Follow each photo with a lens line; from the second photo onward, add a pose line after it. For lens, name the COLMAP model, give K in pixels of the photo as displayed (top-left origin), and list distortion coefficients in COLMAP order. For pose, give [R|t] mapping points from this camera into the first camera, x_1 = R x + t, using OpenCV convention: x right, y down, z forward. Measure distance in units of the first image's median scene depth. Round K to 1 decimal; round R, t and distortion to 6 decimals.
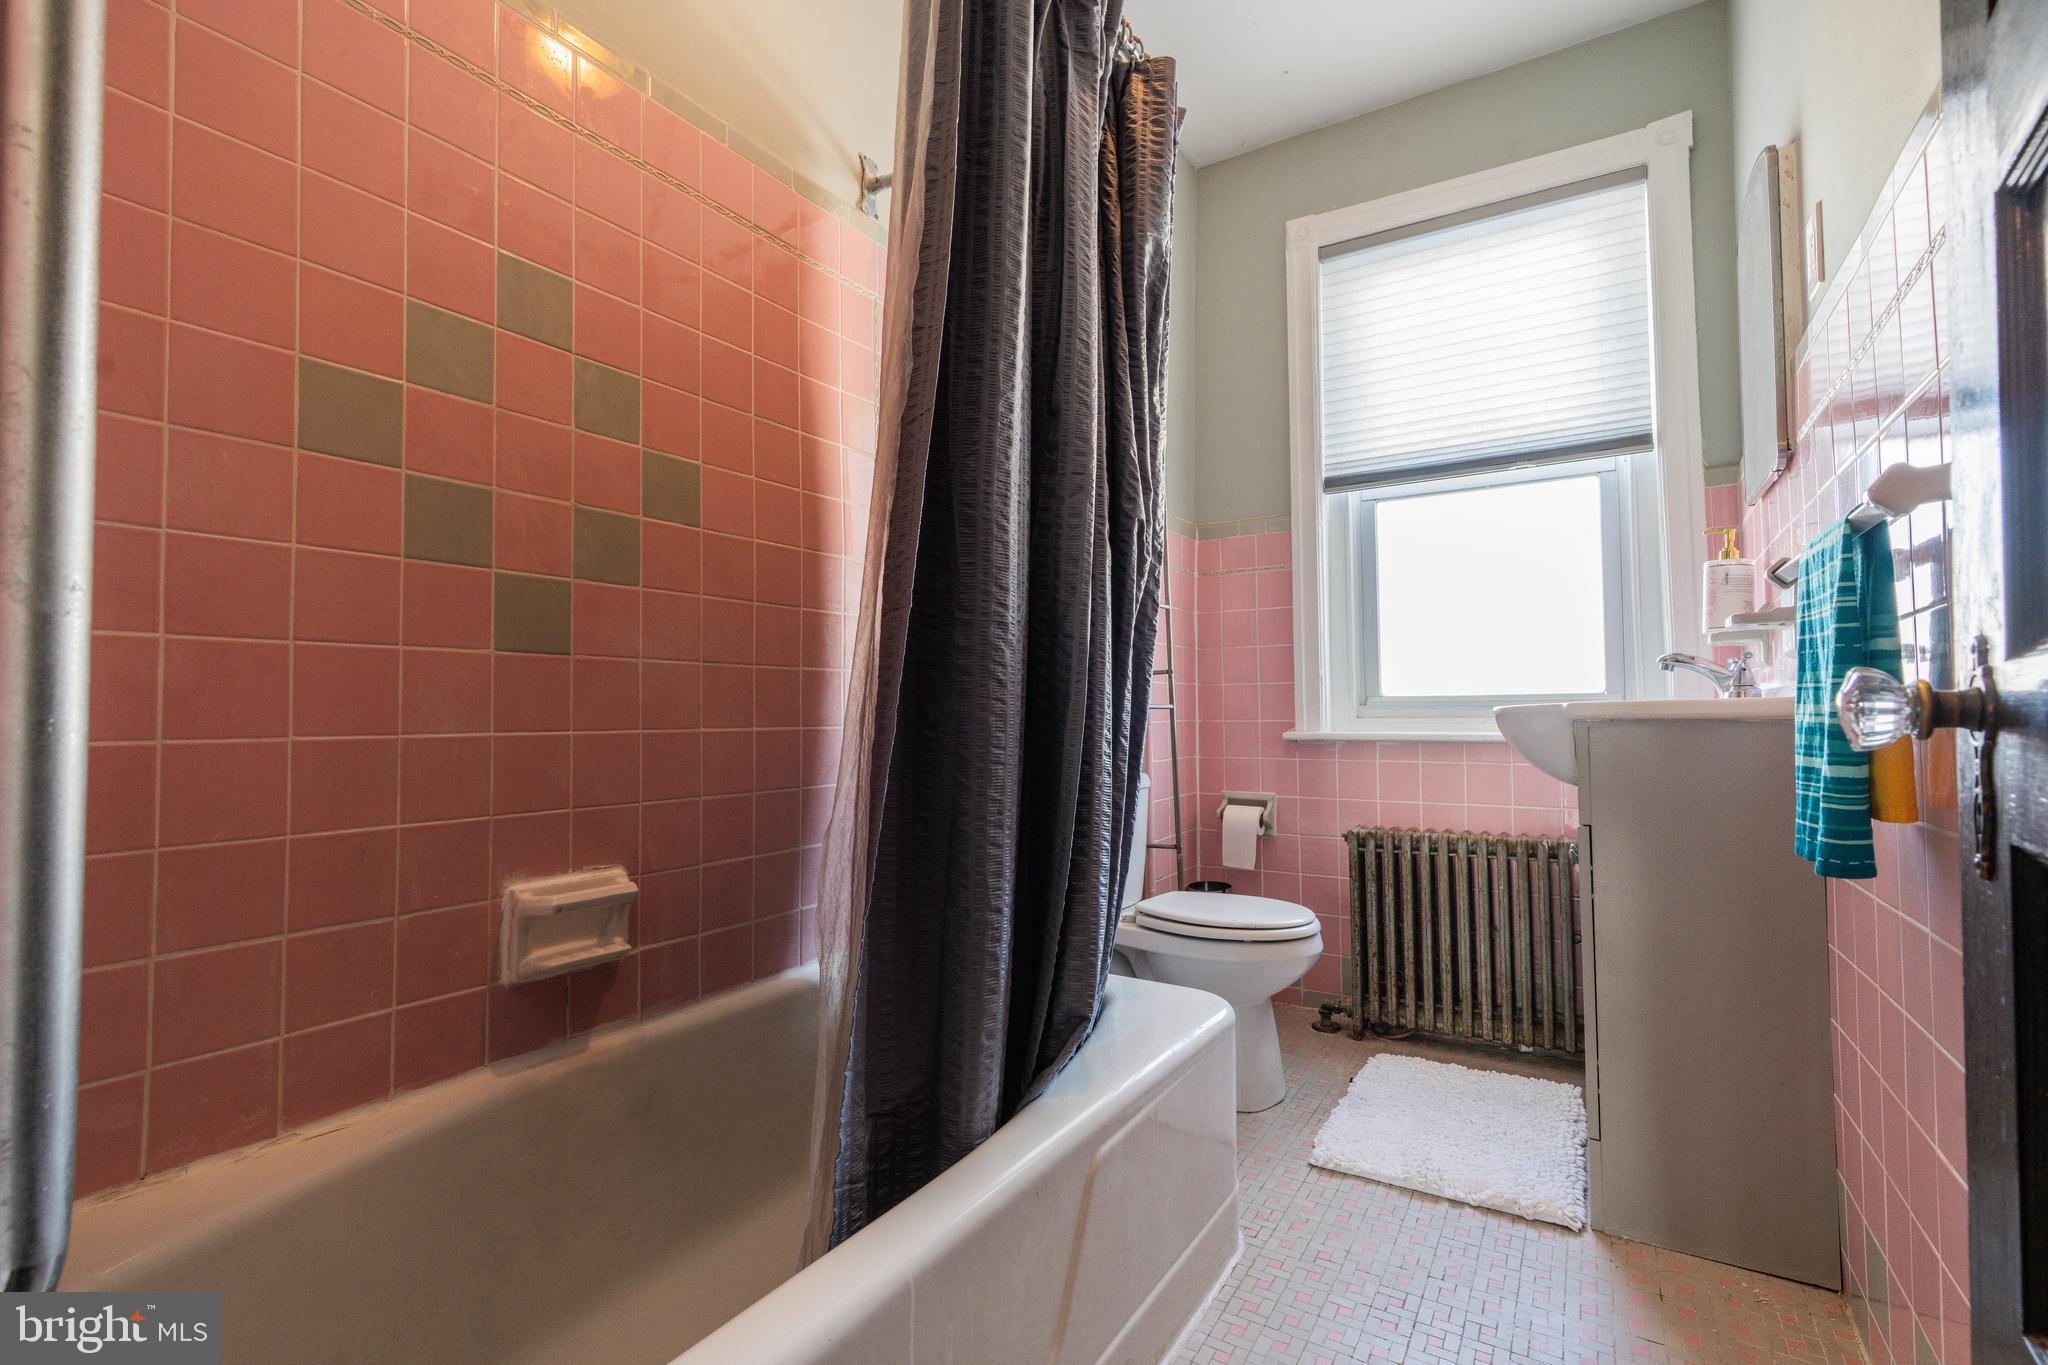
lens RADIAL K [[914.0, 0, 1017.0], [0, 914.0, 690.9], [0, 0, 1]] dist [-0.005367, 0.002591]
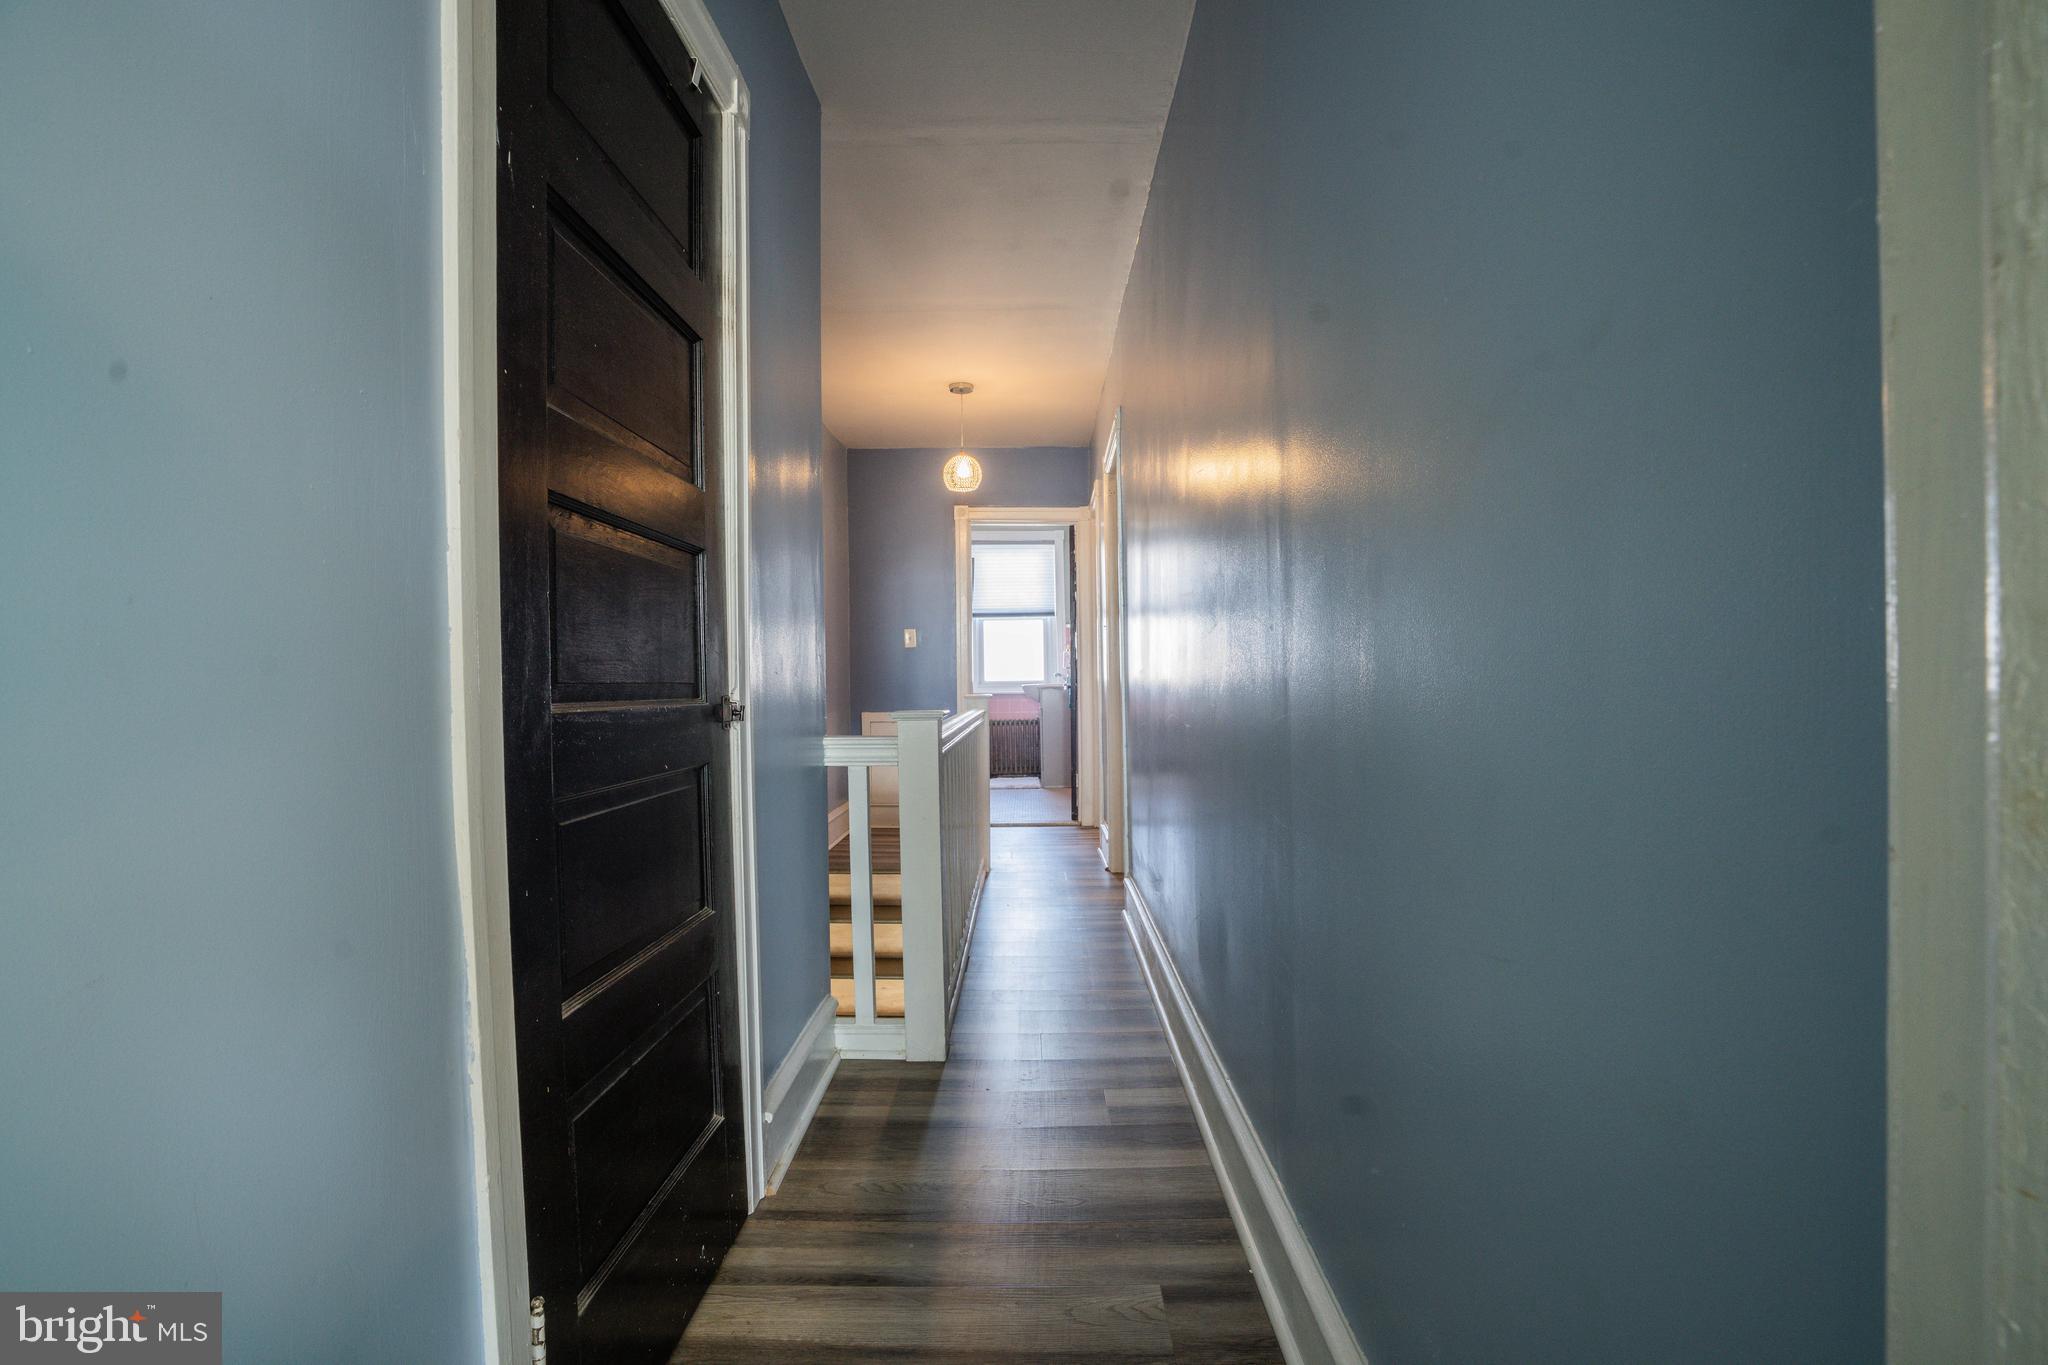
lens RADIAL K [[914.0, 0, 1022.8], [0, 914.0, 683.4], [0, 0, 1]] dist [-0.005367, 0.002591]
pose [[0.850937, -0.014626, 0.525064, -1.402136], [0.001316, 0.999668, 0.025715, -0.082643], [-0.525266, -0.021191, 0.850674, -2.147397]]
